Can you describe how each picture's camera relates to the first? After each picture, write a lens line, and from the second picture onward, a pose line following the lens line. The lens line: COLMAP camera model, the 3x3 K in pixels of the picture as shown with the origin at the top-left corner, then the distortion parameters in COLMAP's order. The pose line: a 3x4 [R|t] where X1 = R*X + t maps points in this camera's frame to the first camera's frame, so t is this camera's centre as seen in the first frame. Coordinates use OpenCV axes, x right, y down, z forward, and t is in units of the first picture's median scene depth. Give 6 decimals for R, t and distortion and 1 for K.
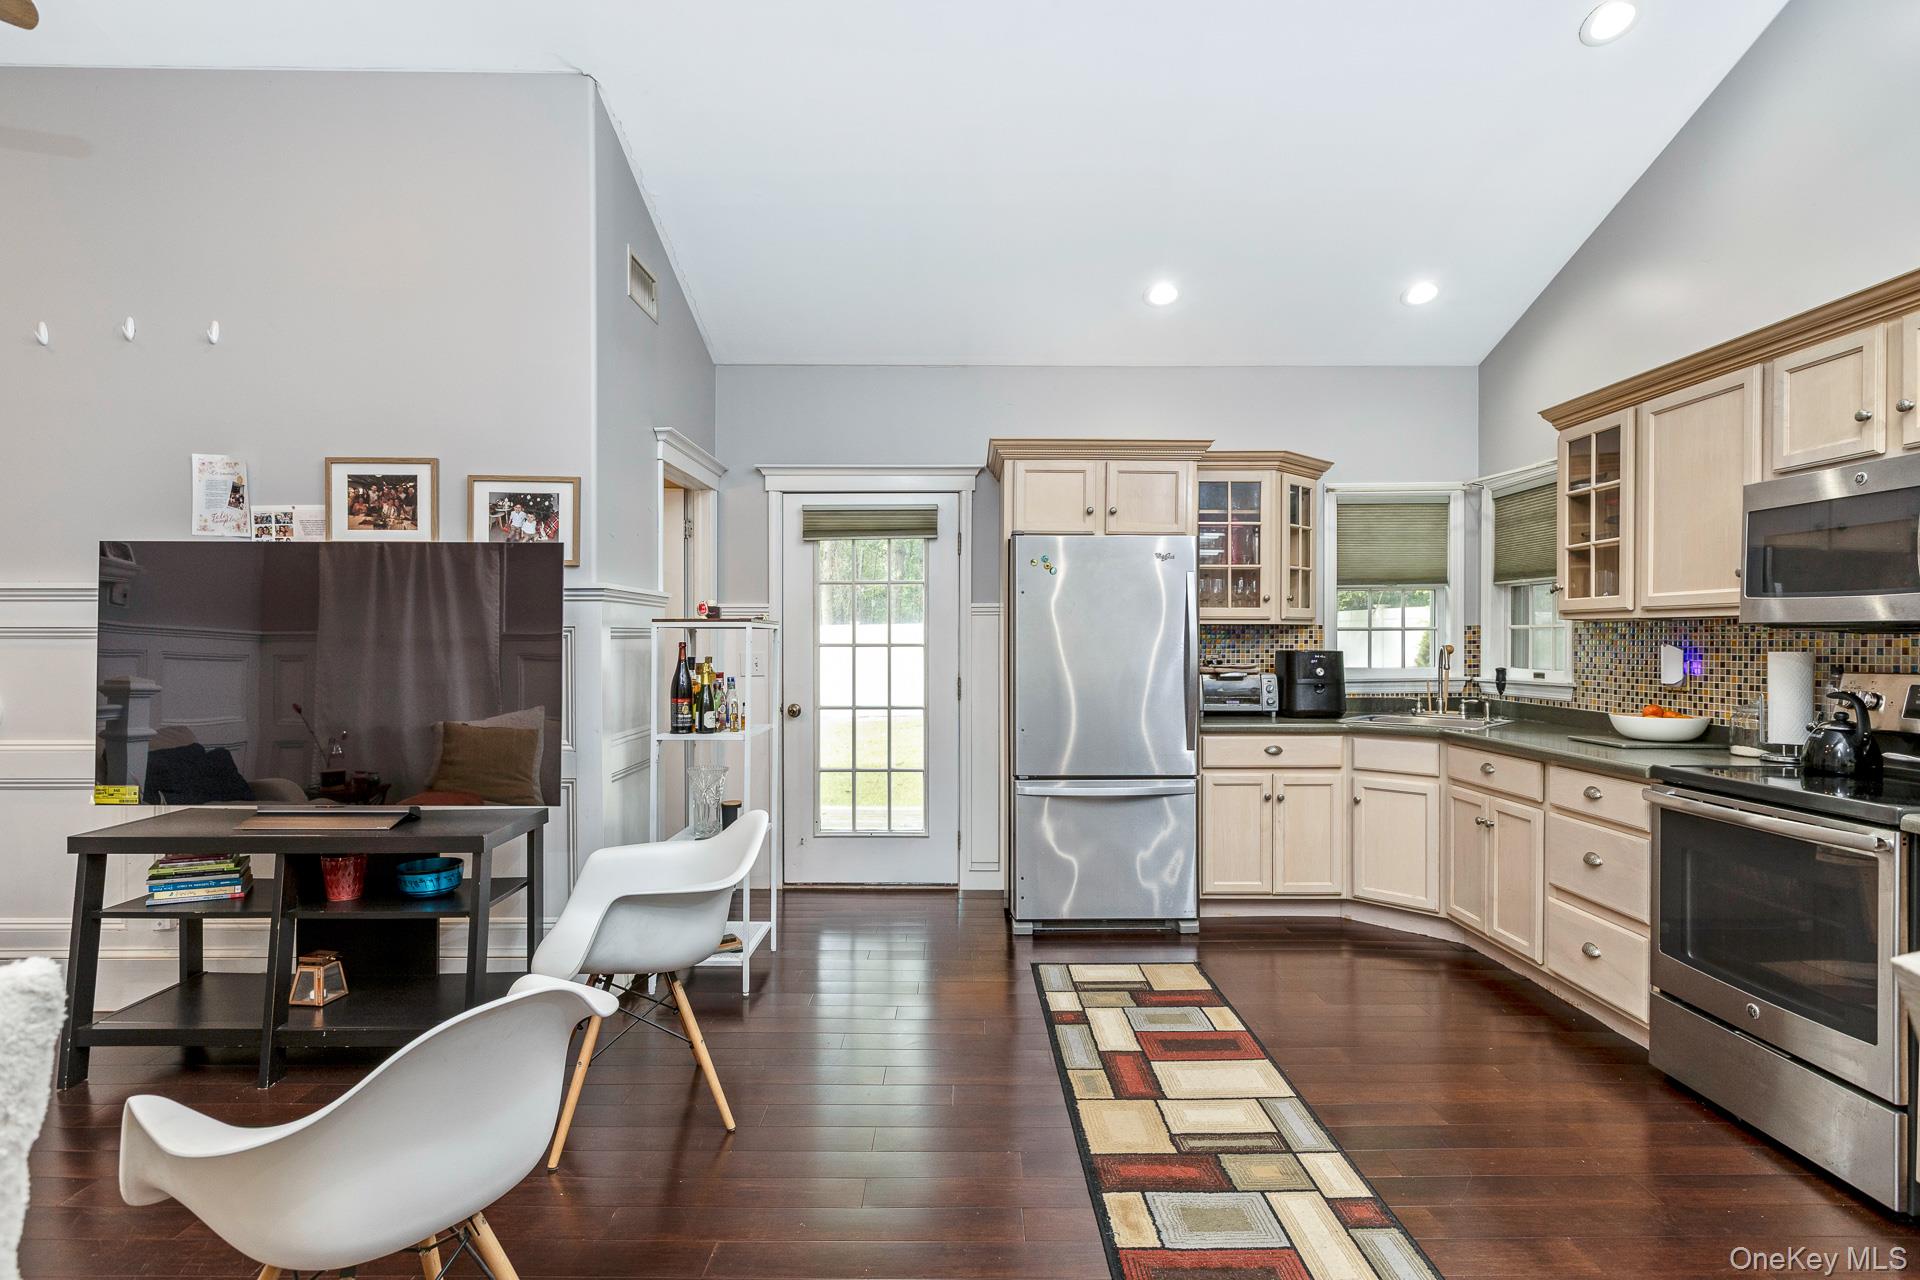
lens RADIAL K [[947.8, 0, 956.0], [0, 947.8, 644.1], [0, 0, 1]] dist [0.000593, 0.000239]
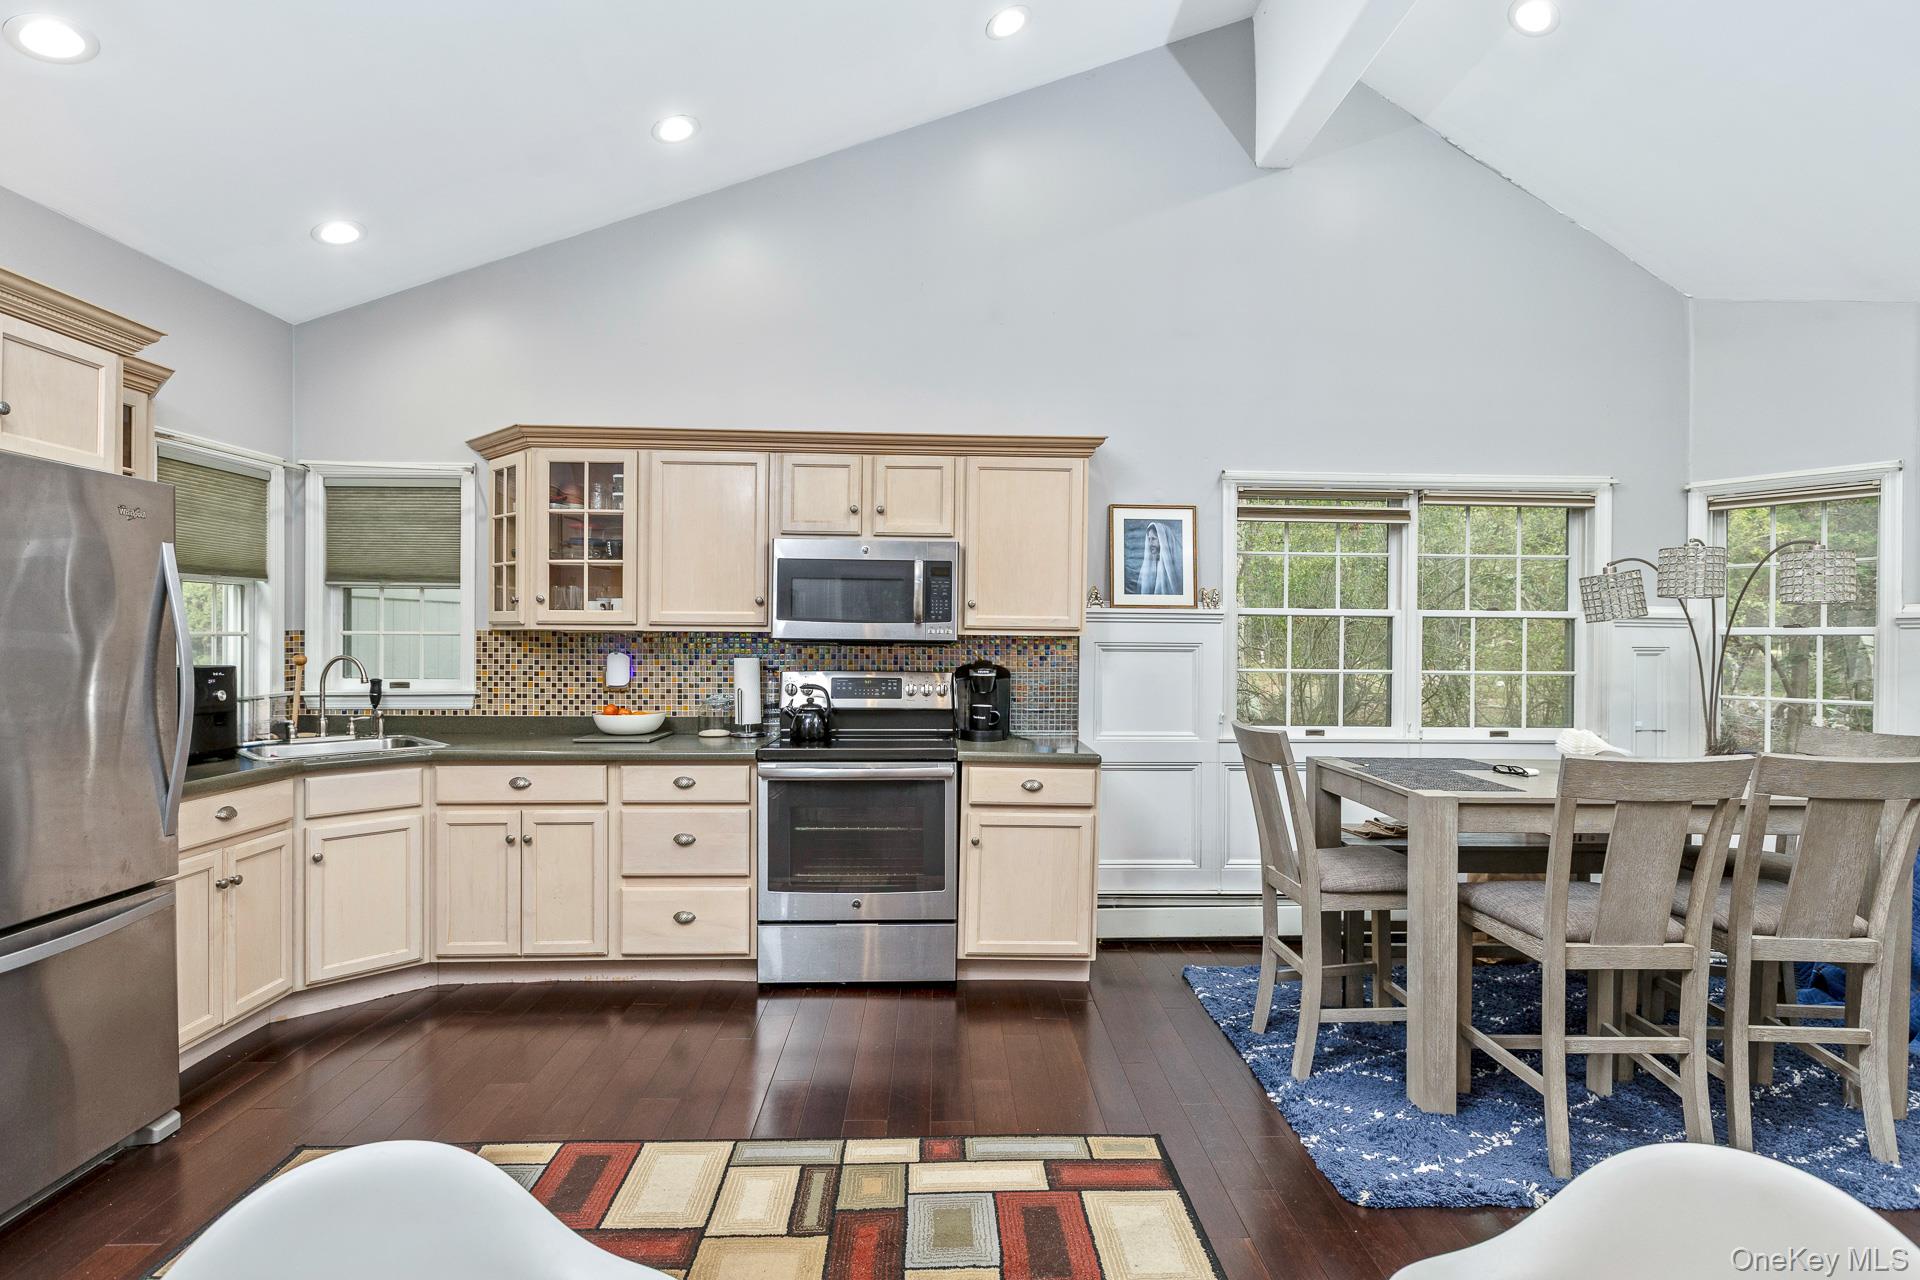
lens RADIAL K [[947.8, 0, 957.5], [0, 947.8, 633.8], [0, 0, 1]] dist [0.000593, 0.000239]
pose [[-0.021123, 0.007932, 0.999745, -0.403708], [0.001073, 0.999968, -0.007911, -0.012012], [-0.999776, 0.000906, -0.021131, 0.549399]]
